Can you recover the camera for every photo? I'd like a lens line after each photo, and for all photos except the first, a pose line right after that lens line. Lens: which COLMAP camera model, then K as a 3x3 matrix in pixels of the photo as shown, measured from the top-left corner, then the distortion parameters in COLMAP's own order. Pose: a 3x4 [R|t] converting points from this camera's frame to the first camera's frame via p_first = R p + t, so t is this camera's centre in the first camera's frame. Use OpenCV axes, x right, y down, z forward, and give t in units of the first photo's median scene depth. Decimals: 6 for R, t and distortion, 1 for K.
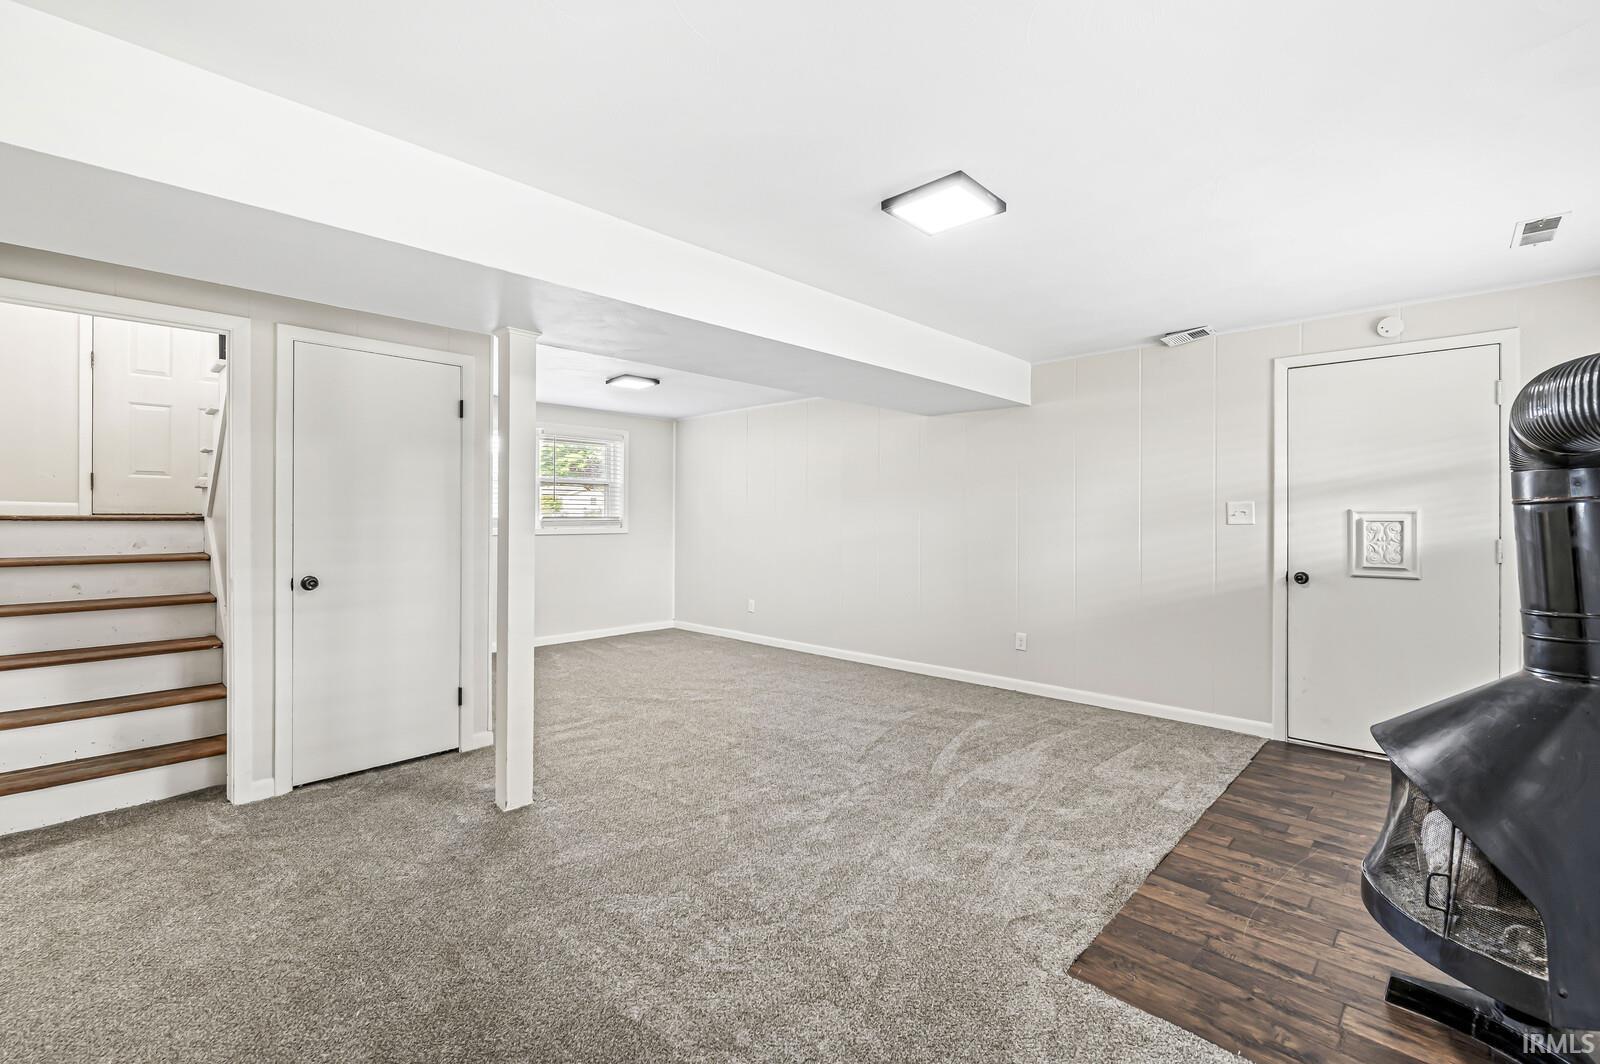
lens RADIAL K [[701.0, 0, 801.7], [0, 701.0, 520.3], [0, 0, 1]] dist [0.002155, -0.000324]
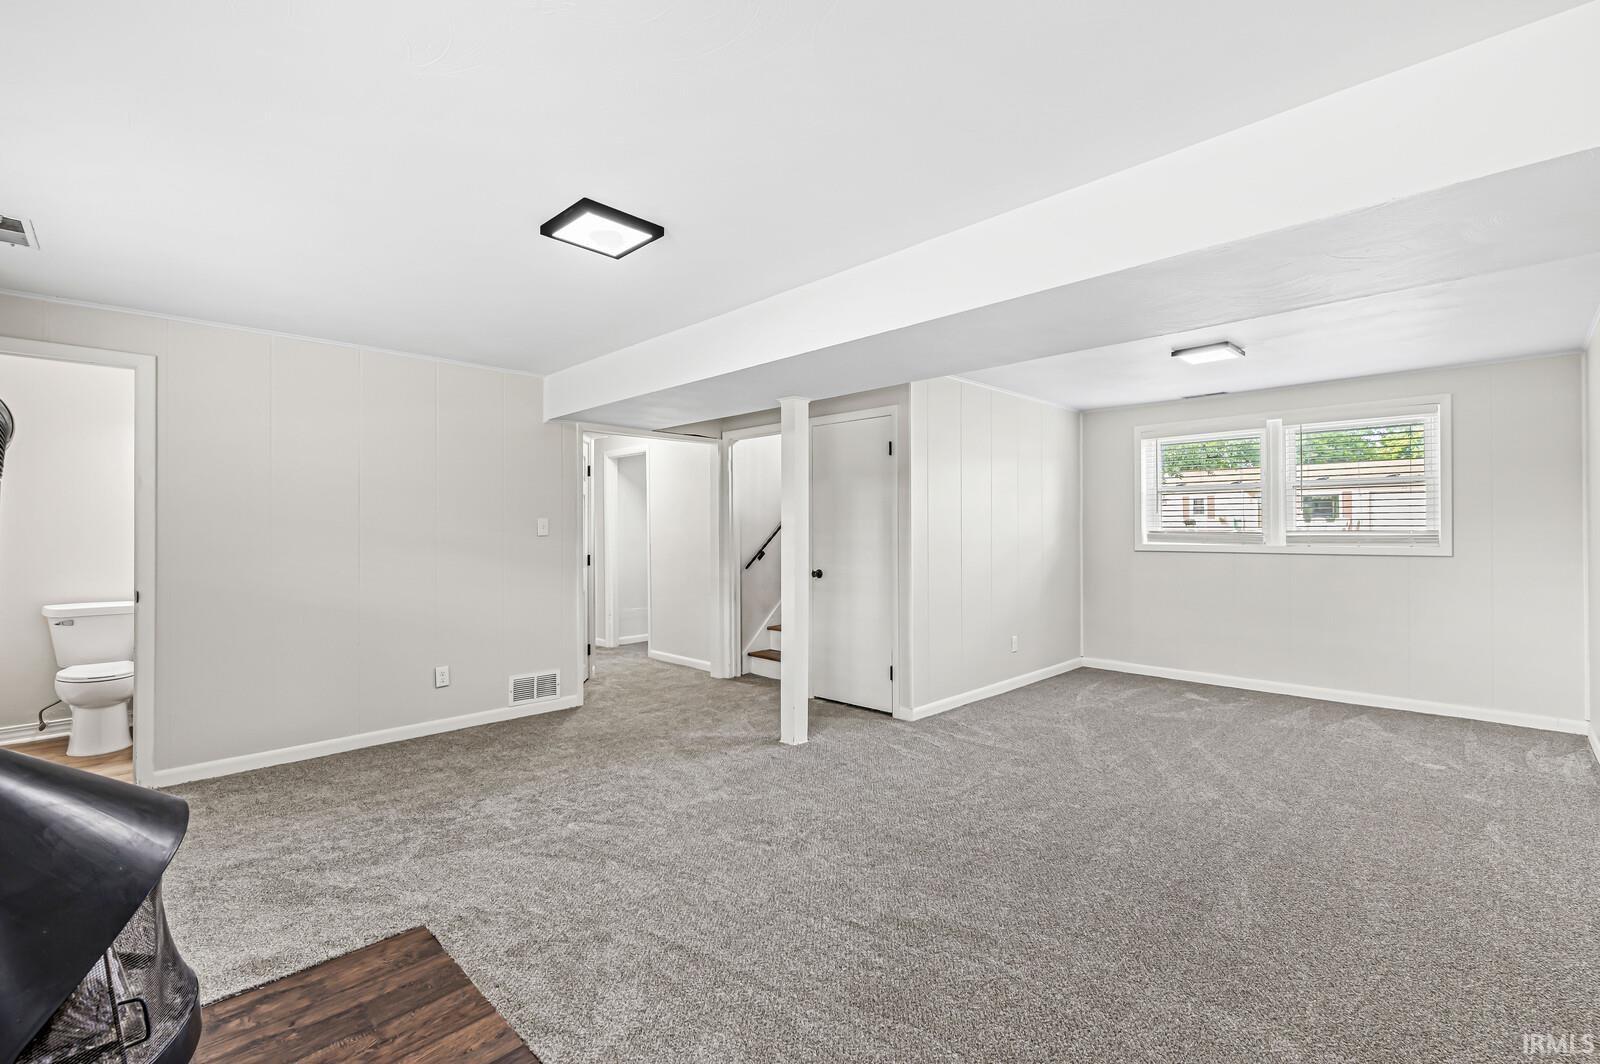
lens RADIAL K [[701.0, 0, 791.9], [0, 701.0, 531.7], [0, 0, 1]] dist [0.002155, -0.000324]
pose [[-0.033397, -0.000677, -0.999442, 0.949128], [-0.000195, 1.000000, -0.000671, -0.006900], [0.999442, 0.000173, -0.033398, 1.027463]]
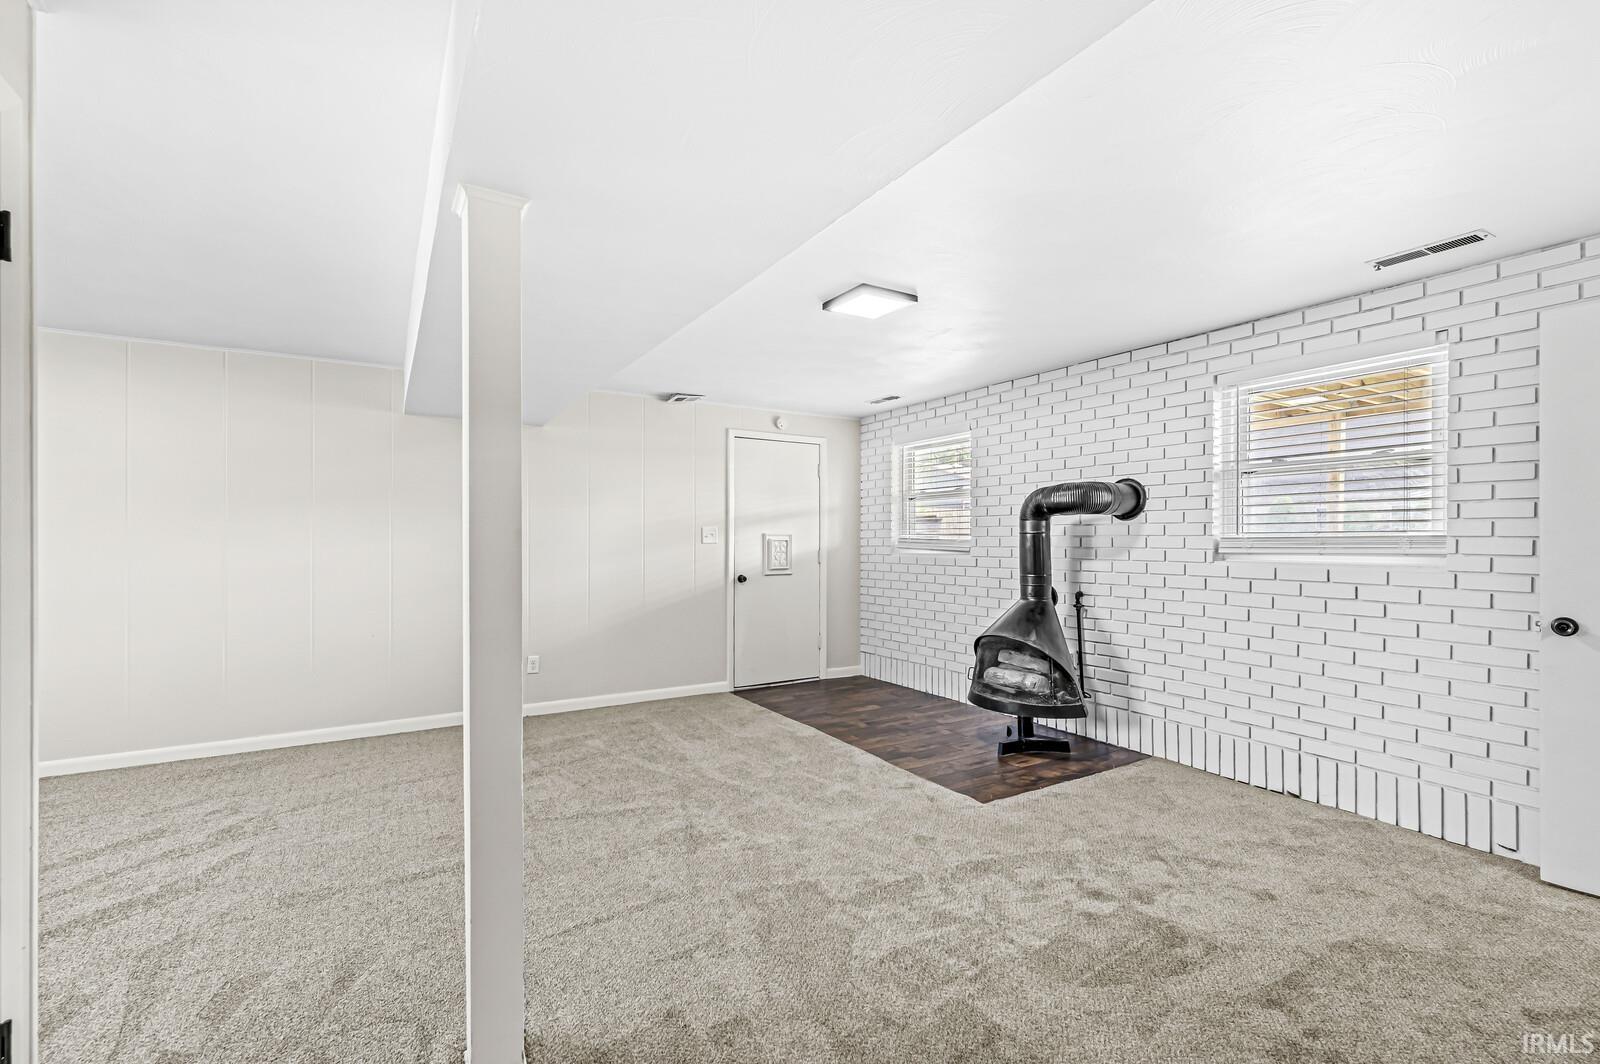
lens RADIAL K [[701.0, 0, 807.5], [0, 701.0, 535.6], [0, 0, 1]] dist [0.002155, -0.000324]
pose [[0.237529, 0.006336, 0.971360, -0.872546], [0.000276, 0.999978, -0.006590, 0.000186], [-0.971380, 0.001833, 0.237522, 0.628822]]
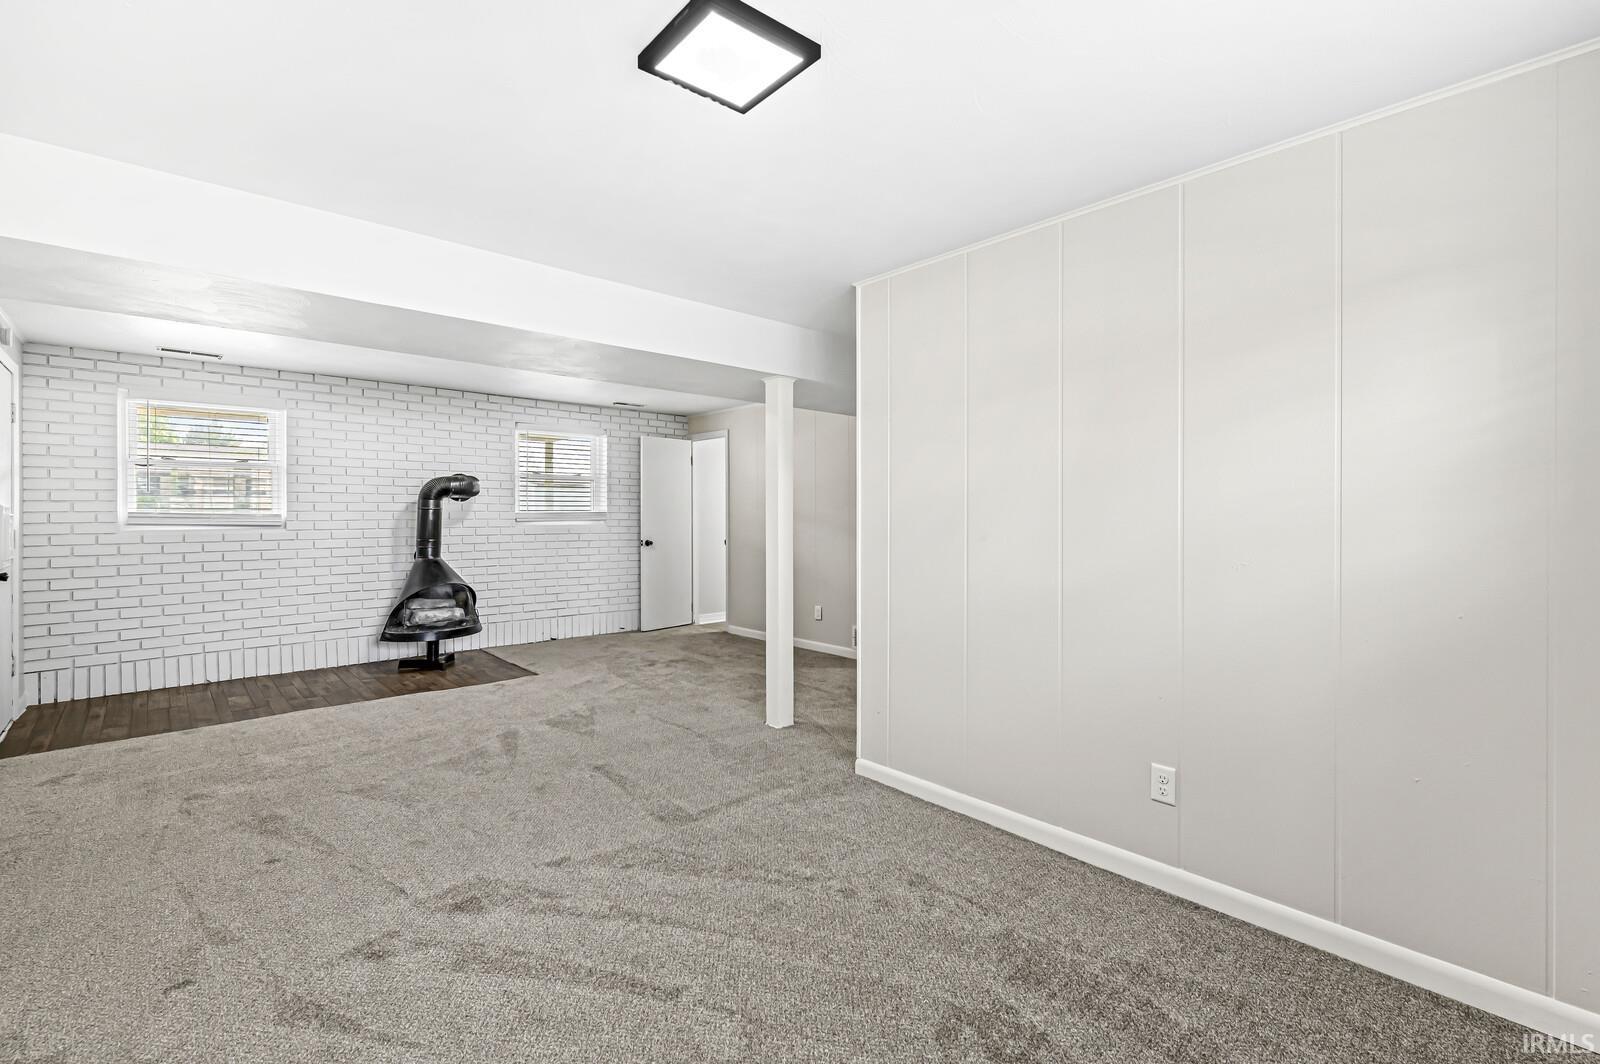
lens RADIAL K [[701.0, 0, 794.2], [0, 701.0, 522.6], [0, 0, 1]] dist [0.002155, -0.000324]
pose [[-0.999340, 0.003310, 0.036167, -0.479298], [0.003724, 0.999928, 0.011399, 0.004575], [-0.036126, 0.011526, -0.999281, 2.317928]]
